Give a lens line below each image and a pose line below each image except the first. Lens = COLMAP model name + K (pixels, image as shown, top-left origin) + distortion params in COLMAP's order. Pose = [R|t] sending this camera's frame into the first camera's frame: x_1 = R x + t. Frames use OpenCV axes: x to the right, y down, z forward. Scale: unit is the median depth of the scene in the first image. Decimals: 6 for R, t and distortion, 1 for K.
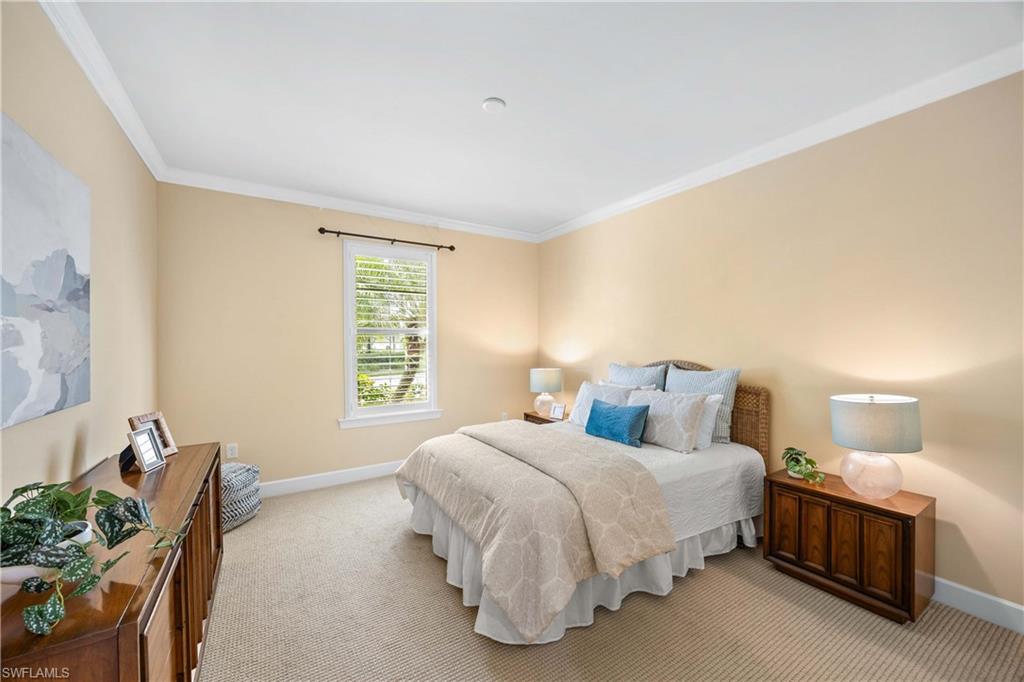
lens RADIAL K [[397.3, 0, 510.2], [0, 397.3, 345.9], [0, 0, 1]] dist [0.001931, 0.000112]
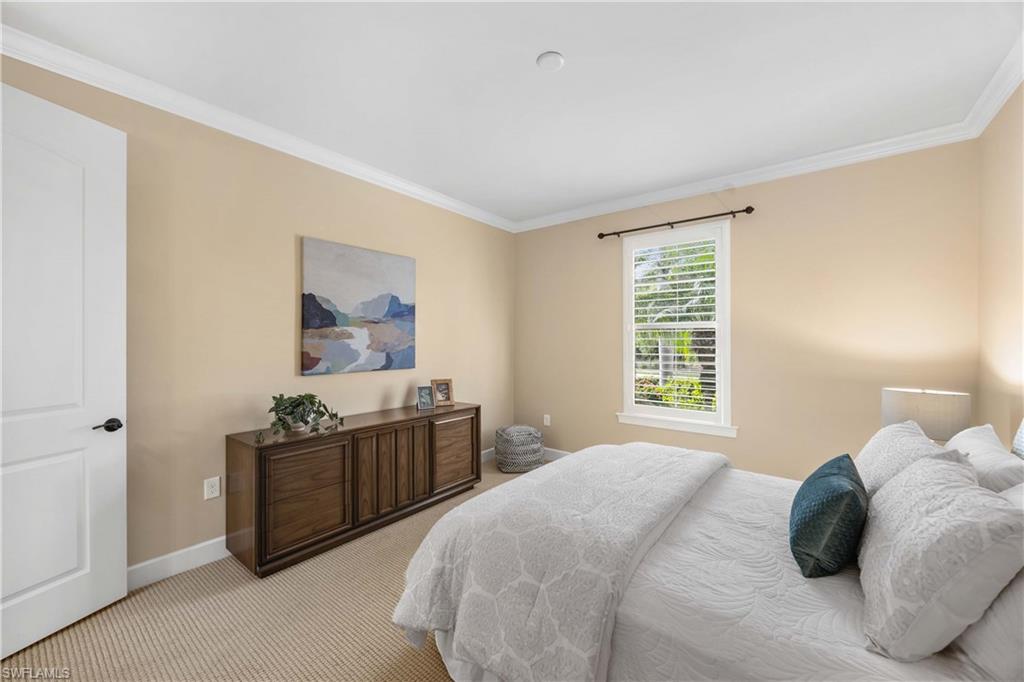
lens RADIAL K [[397.3, 0, 507.9], [0, 397.3, 338.7], [0, 0, 1]] dist [0.001931, 0.000112]
pose [[0.325620, -0.000060, -0.945501, 0.475501], [-0.010686, 0.999936, -0.003744, -0.001029], [0.945440, 0.011323, 0.325598, 0.406881]]
